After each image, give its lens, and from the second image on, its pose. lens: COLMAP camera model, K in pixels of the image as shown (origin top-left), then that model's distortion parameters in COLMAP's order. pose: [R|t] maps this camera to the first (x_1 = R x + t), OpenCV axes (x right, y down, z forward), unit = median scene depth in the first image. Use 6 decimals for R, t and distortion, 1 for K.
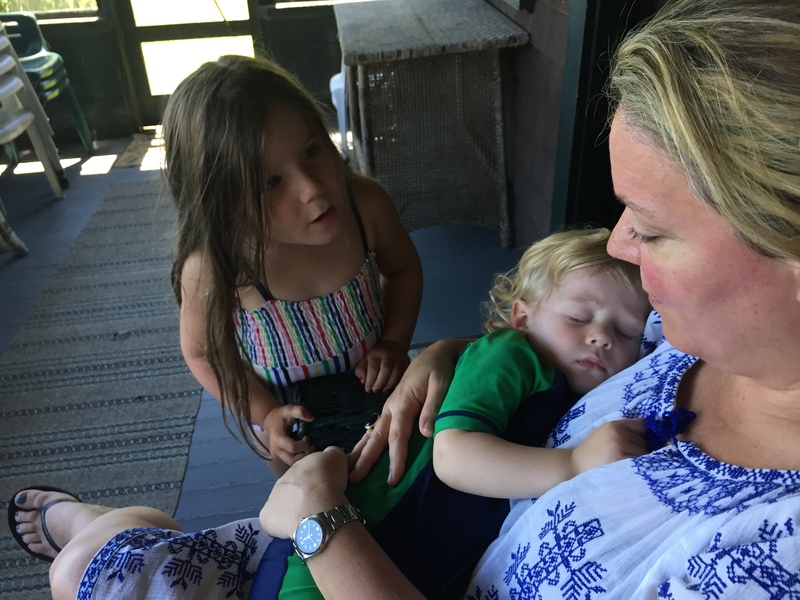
lens RADIAL K [[723.7, 0, 403.6], [0, 723.7, 299.6], [0, 0, 1]] dist [0.097895, -0.137155]
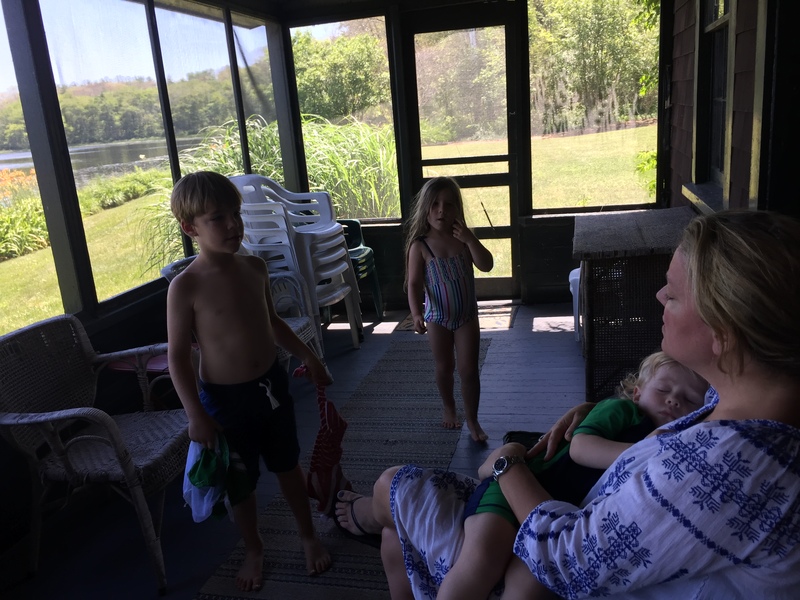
lens RADIAL K [[723.7, 0, 403.6], [0, 723.7, 299.6], [0, 0, 1]] dist [0.097895, -0.137155]
pose [[0.940644, 0.056073, -0.334731, 0.065362], [-0.140650, 0.961985, -0.234098, 0.092103], [0.308879, 0.267283, 0.912772, -0.259185]]
